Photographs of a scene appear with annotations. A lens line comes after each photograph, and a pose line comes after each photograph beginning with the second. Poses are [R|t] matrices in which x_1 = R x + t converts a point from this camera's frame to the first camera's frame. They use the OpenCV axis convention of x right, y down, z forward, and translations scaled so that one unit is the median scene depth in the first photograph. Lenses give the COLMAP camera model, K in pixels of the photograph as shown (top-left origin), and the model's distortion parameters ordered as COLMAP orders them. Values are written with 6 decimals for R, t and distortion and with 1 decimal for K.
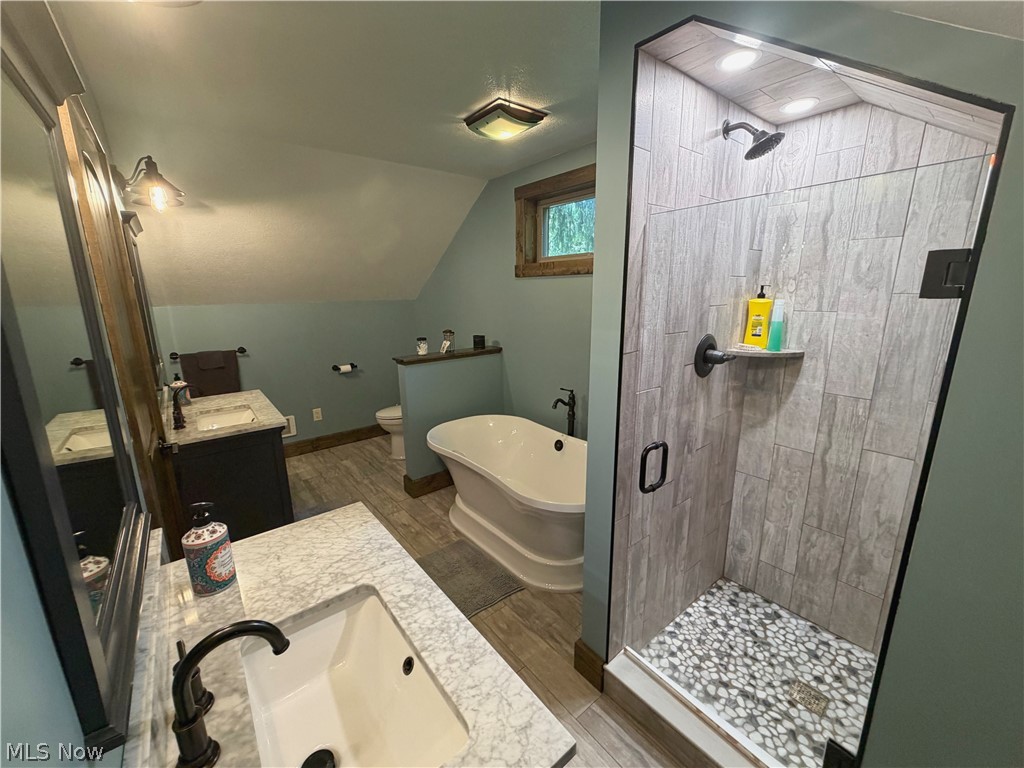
lens RADIAL K [[413.6, 0, 508.9], [0, 413.6, 384.6], [0, 0, 1]] dist [0.000815, -0.000095]
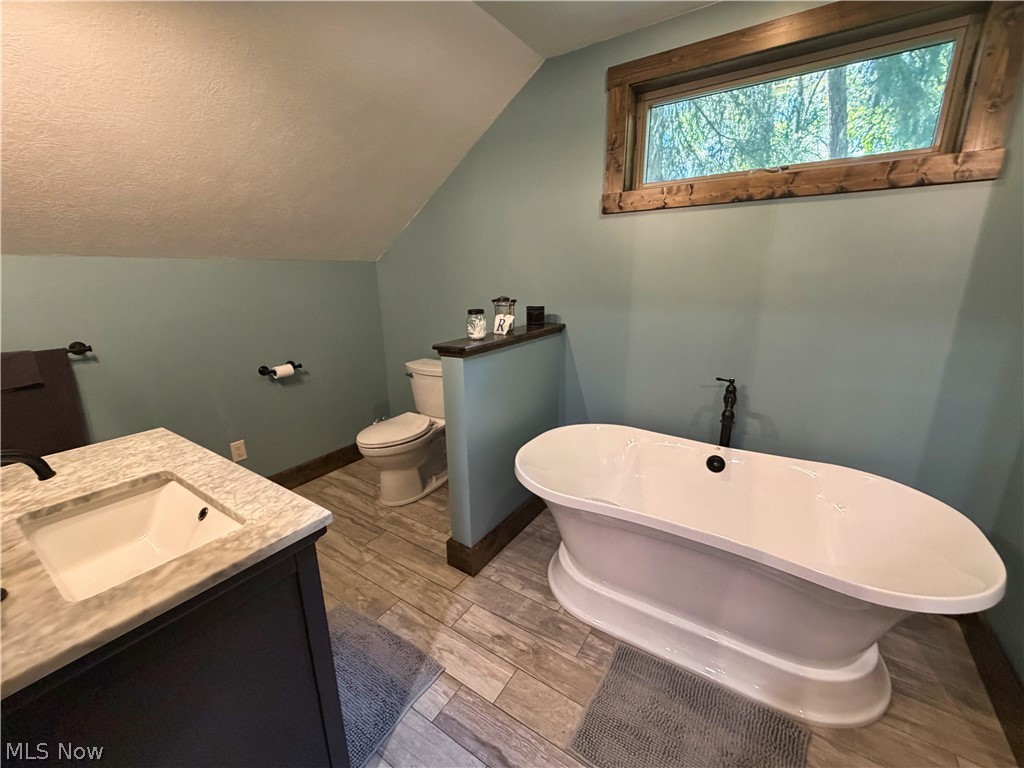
lens RADIAL K [[422.5, 0, 508.8], [0, 422.5, 384.1], [0, 0, 1]] dist [0.001136, 0.000008]
pose [[0.952404, -0.077993, 0.294694, -0.342962], [0.068515, 0.996750, 0.042369, -0.029051], [-0.297041, -0.020162, 0.954652, 0.399902]]
